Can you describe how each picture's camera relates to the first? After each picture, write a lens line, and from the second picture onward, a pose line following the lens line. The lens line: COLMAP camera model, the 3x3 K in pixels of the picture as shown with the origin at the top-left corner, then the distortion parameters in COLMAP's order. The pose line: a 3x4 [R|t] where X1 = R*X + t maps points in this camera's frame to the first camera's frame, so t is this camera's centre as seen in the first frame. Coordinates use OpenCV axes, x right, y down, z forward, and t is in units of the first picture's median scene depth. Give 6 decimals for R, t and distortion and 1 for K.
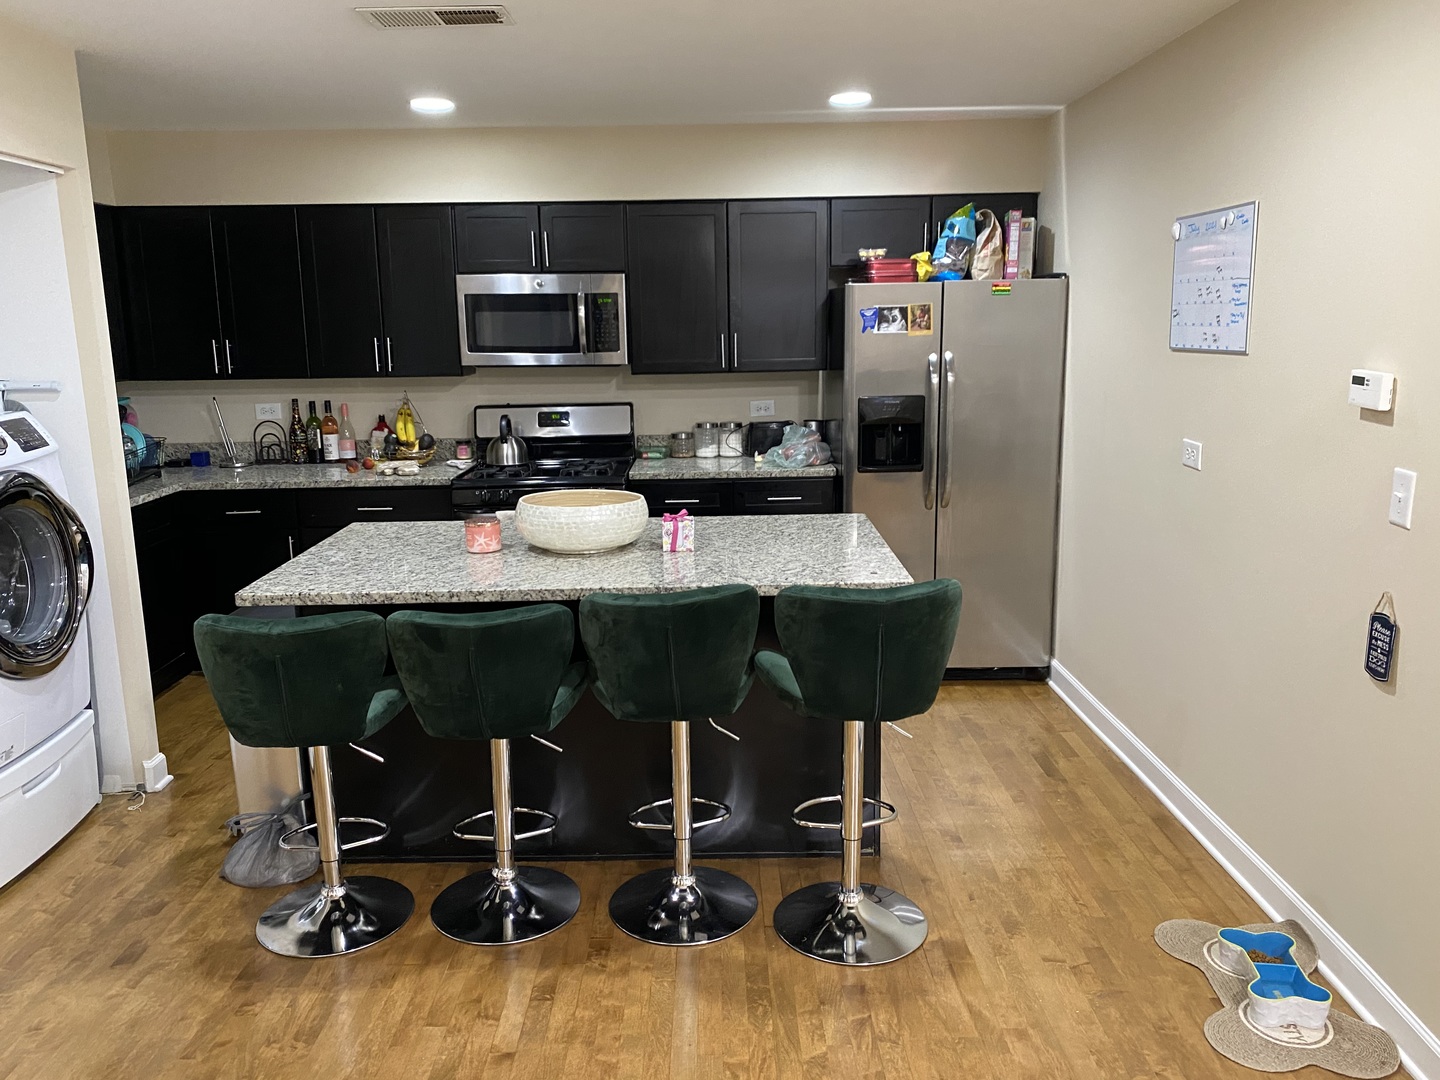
lens RADIAL K [[1105.2, 0, 720.0], [0, 1105.2, 540.0], [0, 0, 1]] dist [-0.002467, -0.009869]
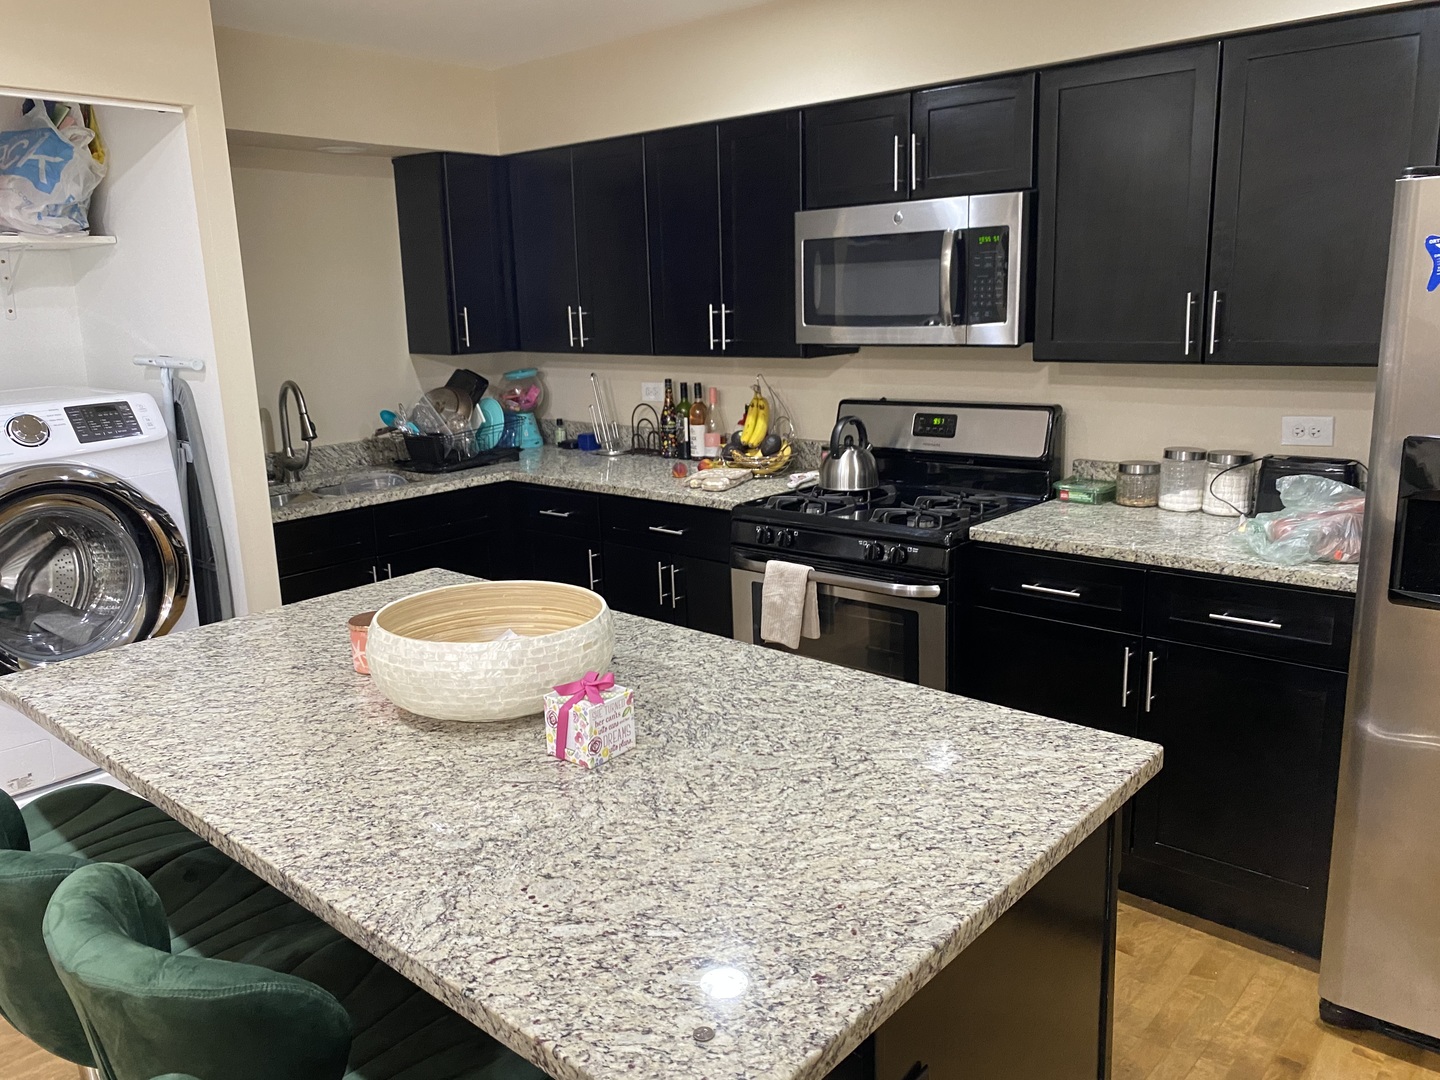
lens RADIAL K [[1078.5, 0, 682.6], [0, 1078.5, 530.1], [0, 0, 1]] dist [0.006701, -0.000245]
pose [[0.724316, 0.133611, -0.676398, 0.182413], [-0.112351, 0.990803, 0.075407, -0.078968], [0.680253, 0.021376, 0.732666, 0.426847]]
